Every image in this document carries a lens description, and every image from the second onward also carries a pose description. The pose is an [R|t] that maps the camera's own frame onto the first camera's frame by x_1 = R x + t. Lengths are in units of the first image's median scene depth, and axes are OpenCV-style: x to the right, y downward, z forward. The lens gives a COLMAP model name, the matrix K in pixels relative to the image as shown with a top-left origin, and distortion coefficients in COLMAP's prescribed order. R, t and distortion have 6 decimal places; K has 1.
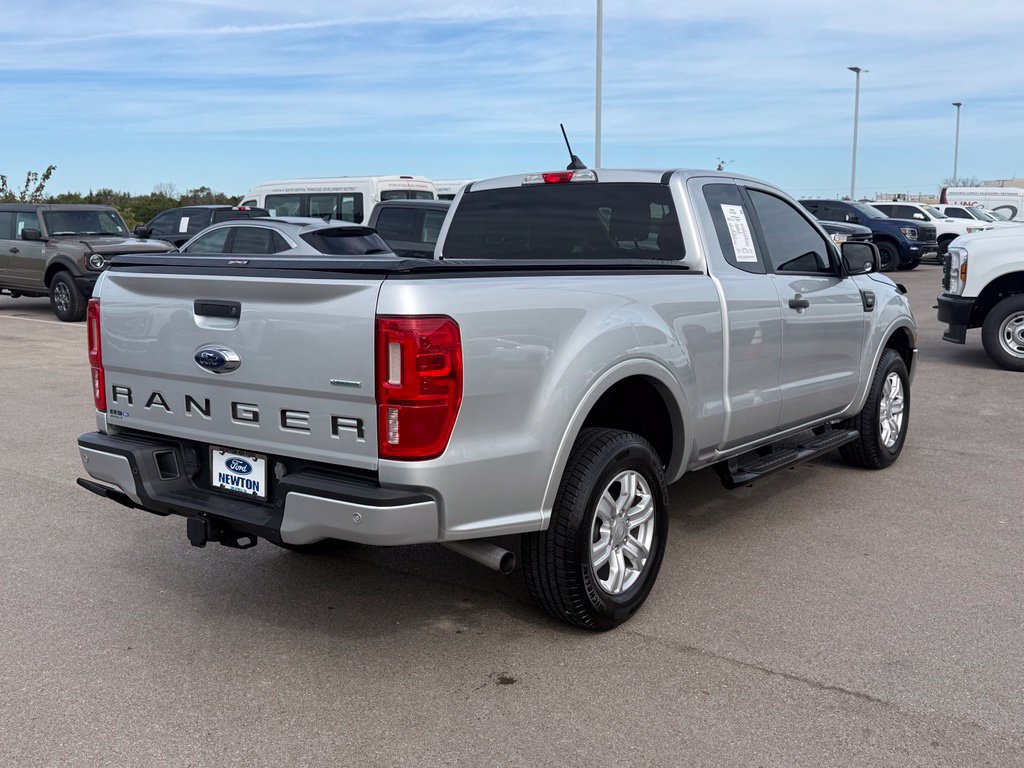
lens RADIAL K [[1020.4, 0, 512.0], [0, 1020.4, 384.0], [0, 0, 1]] dist [0.032433, 0.005670]
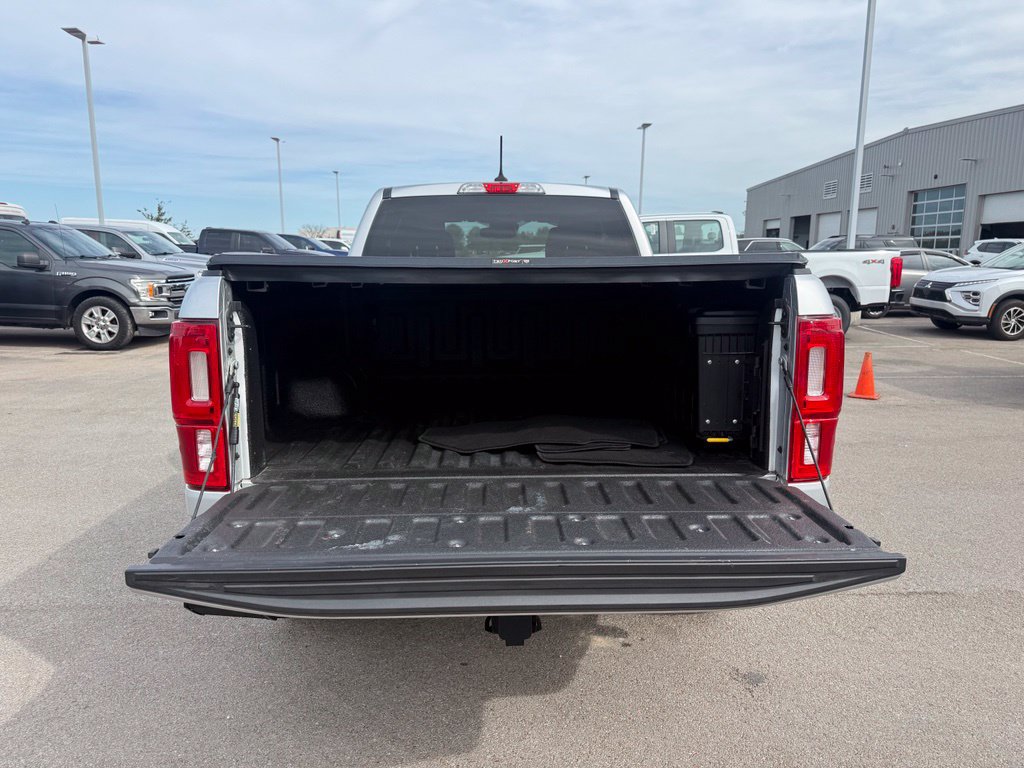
lens RADIAL K [[738.7, 0, 512.0], [0, 738.7, 384.0], [0, 0, 1]] dist [0.006102, 0.000280]
pose [[0.783342, -0.094015, 0.614440, -0.593747], [0.083815, 0.995444, 0.045458, -0.049353], [-0.615914, 0.015890, 0.787653, 0.554892]]
